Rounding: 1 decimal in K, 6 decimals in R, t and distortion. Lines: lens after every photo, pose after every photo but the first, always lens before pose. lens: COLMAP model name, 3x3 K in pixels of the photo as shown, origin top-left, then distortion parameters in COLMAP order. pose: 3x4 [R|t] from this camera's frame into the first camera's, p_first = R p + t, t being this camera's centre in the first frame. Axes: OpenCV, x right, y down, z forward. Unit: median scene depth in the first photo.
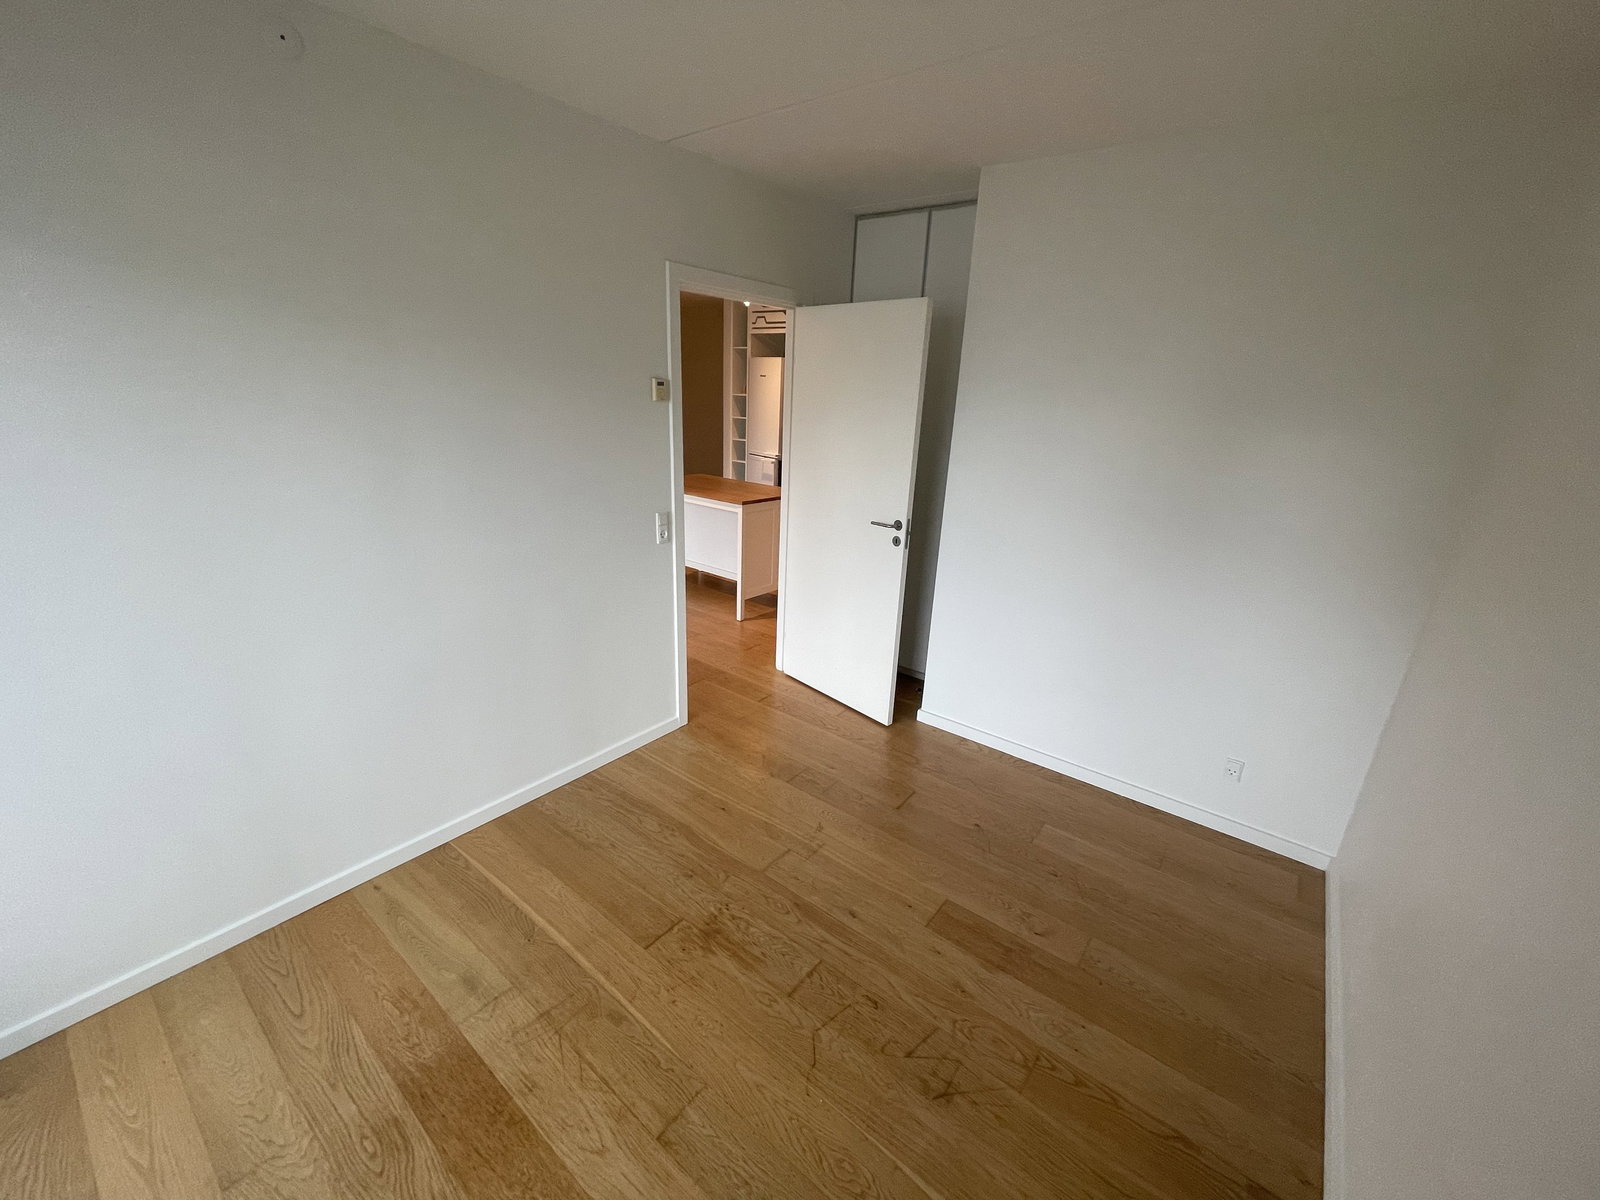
lens RADIAL K [[640.4, 0, 797.3], [0, 640.4, 601.2], [0, 0, 1]] dist [-0.008002, 0.002236]
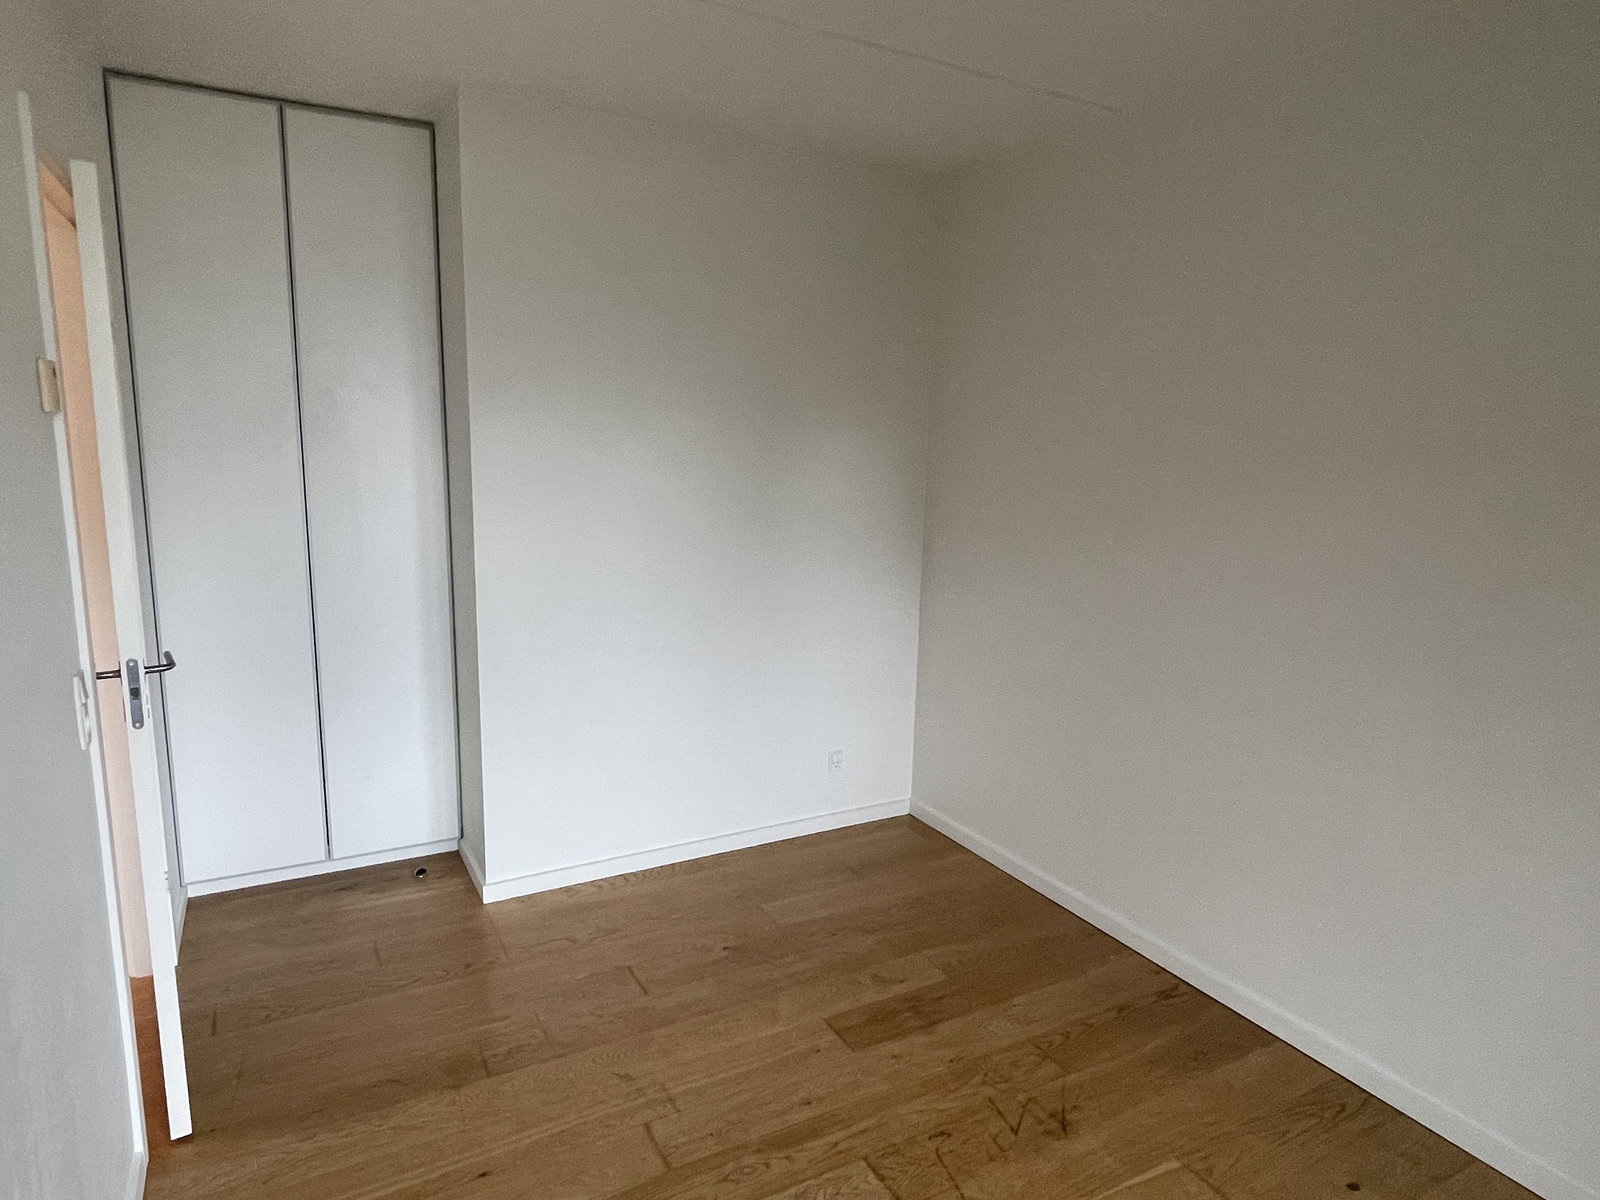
lens RADIAL K [[961.8, 0, 796.1], [0, 961.8, 601.1], [0, 0, 1]] dist [0.006544, -0.000488]
pose [[0.392868, -0.190735, 0.899597, -0.850825], [0.282517, 0.955978, 0.079309, -0.150716], [-0.875122, 0.222993, 0.429459, 0.452411]]
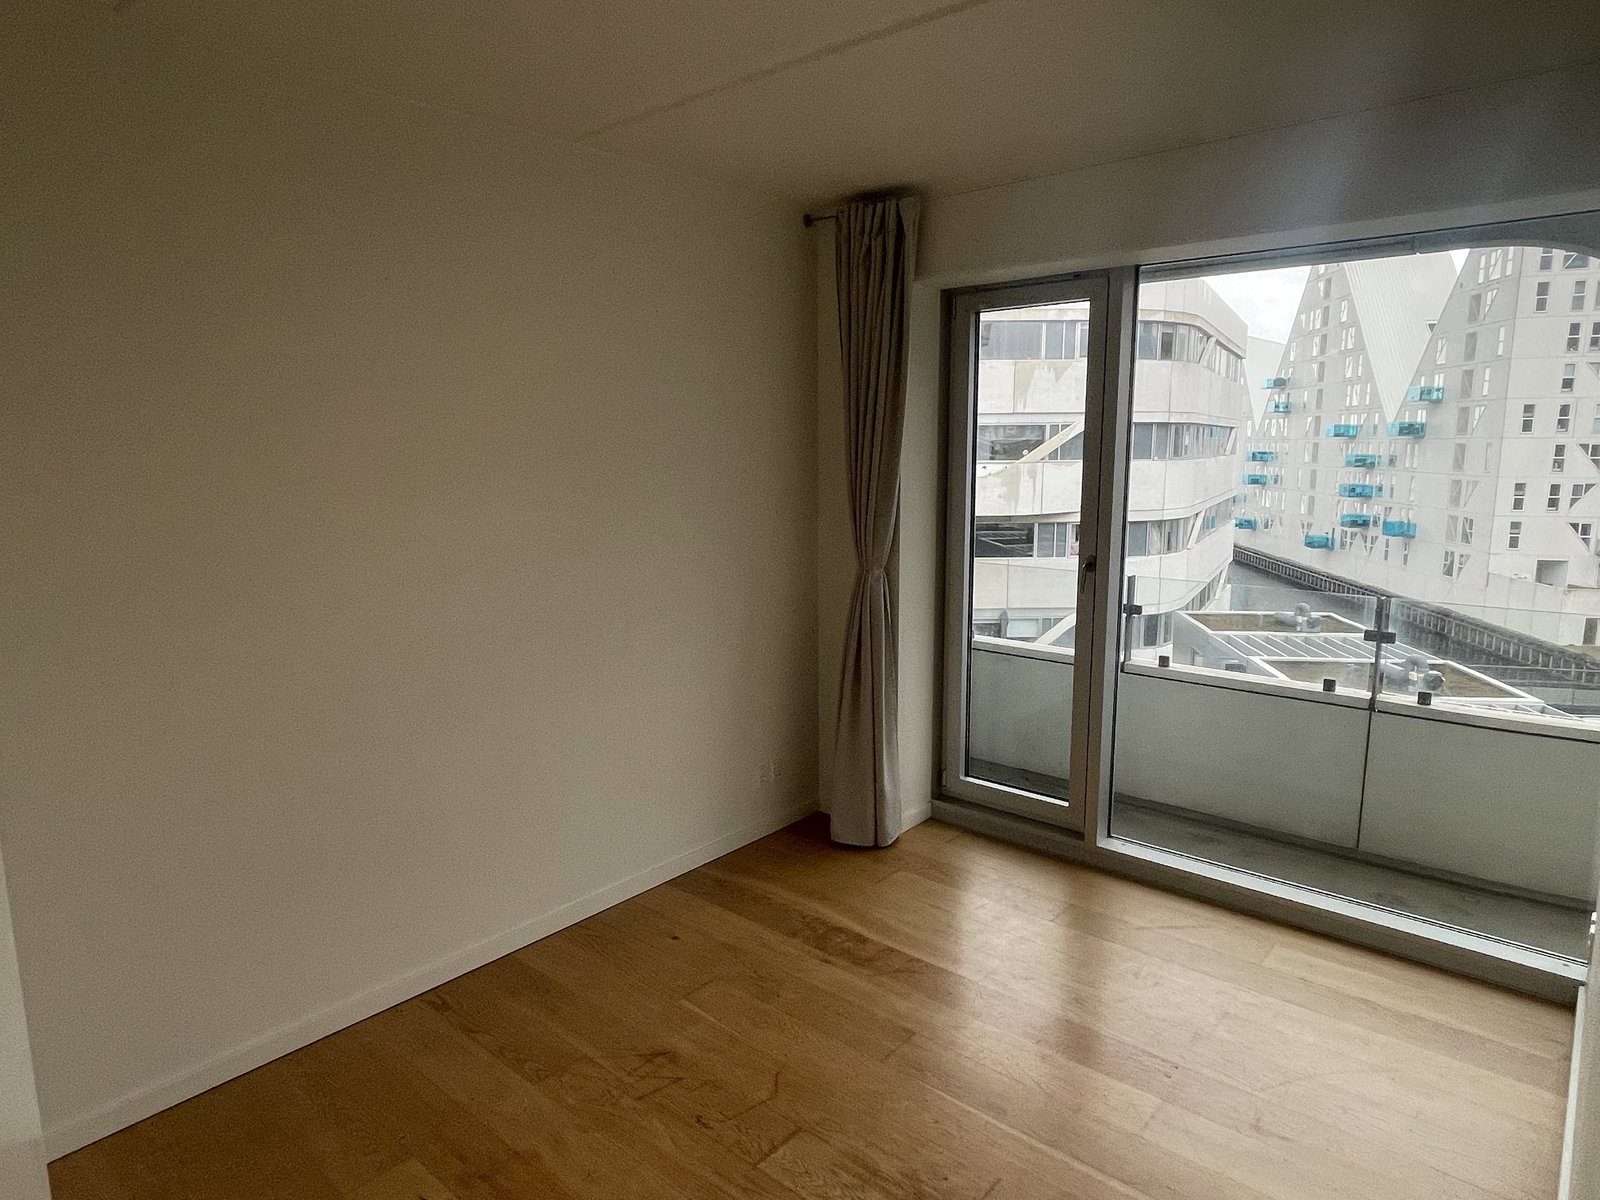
lens RADIAL K [[961.8, 0, 801.6], [0, 961.8, 602.0], [0, 0, 1]] dist [0.006544, -0.000488]
pose [[-0.998339, -0.049816, 0.028944, -0.015171], [-0.031604, 0.893555, 0.447840, -0.520140], [-0.048173, 0.446182, -0.893645, 1.693357]]
